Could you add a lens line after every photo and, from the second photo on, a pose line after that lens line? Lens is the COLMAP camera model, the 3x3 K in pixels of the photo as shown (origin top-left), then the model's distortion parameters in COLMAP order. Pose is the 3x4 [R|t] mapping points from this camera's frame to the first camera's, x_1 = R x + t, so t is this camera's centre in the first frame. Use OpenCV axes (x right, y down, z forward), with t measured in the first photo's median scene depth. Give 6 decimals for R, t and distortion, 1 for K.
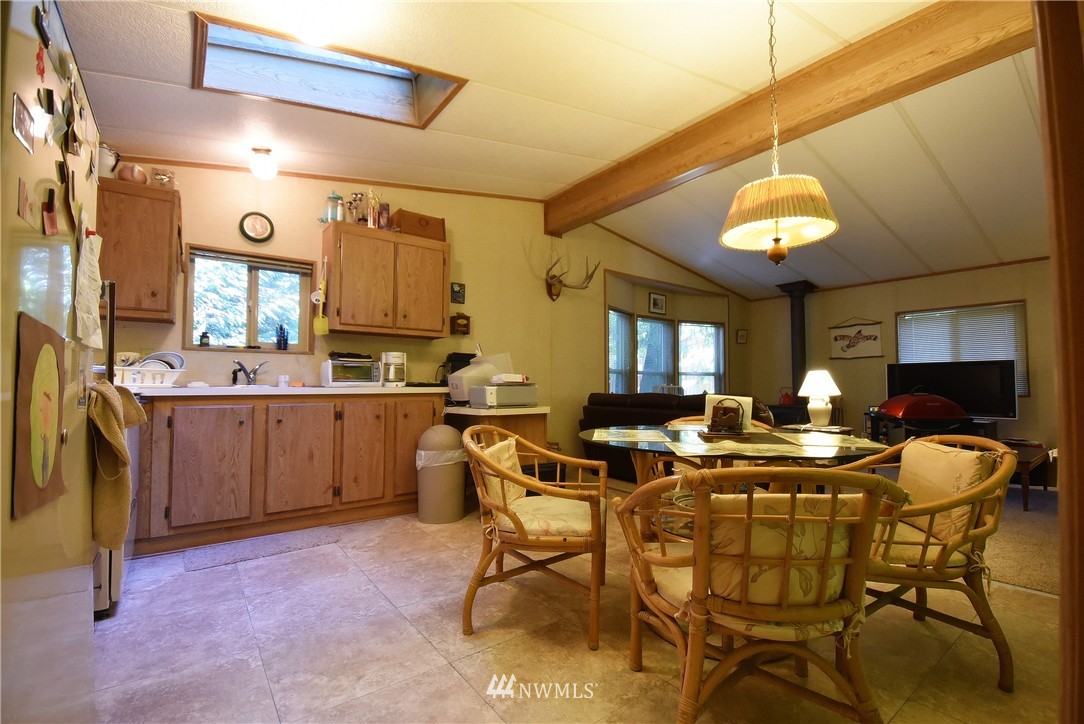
lens RADIAL K [[499.6, 0, 511.8], [0, 499.6, 362.9], [0, 0, 1]] dist [-0.001097, -0.011420]
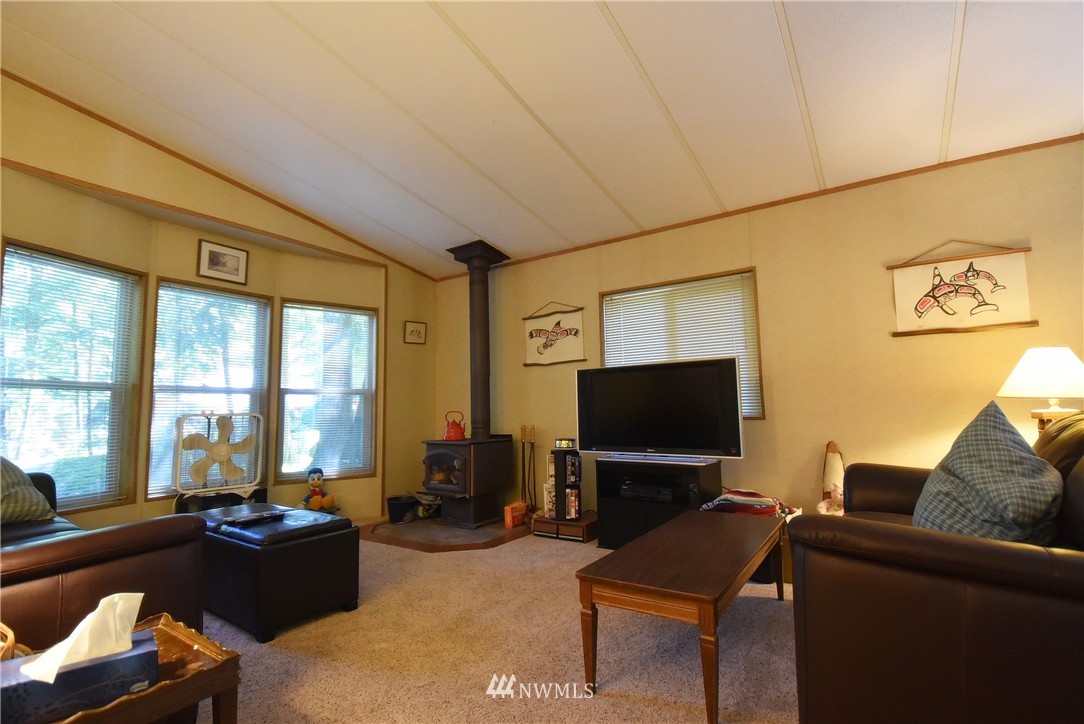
lens RADIAL K [[499.6, 0, 546.4], [0, 499.6, 356.1], [0, 0, 1]] dist [-0.001097, -0.011420]
pose [[0.945515, 0.018023, 0.325079, 0.476279], [0.004902, 0.997565, -0.069564, 0.025694], [-0.325542, 0.067368, 0.943125, 0.395493]]
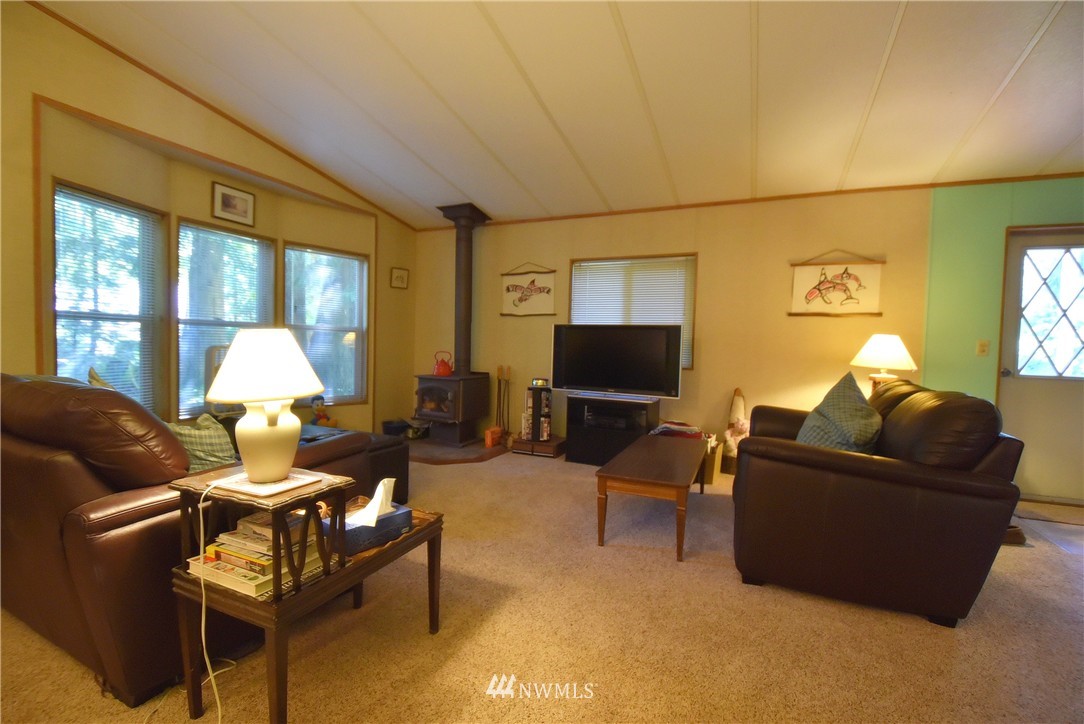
lens RADIAL K [[499.6, 0, 526.7], [0, 499.6, 355.2], [0, 0, 1]] dist [-0.001097, -0.011420]
pose [[0.871602, 0.010916, 0.490093, 0.314395], [-0.049641, 0.996578, 0.066086, 0.000716], [-0.487695, -0.081929, 0.869161, 0.324132]]
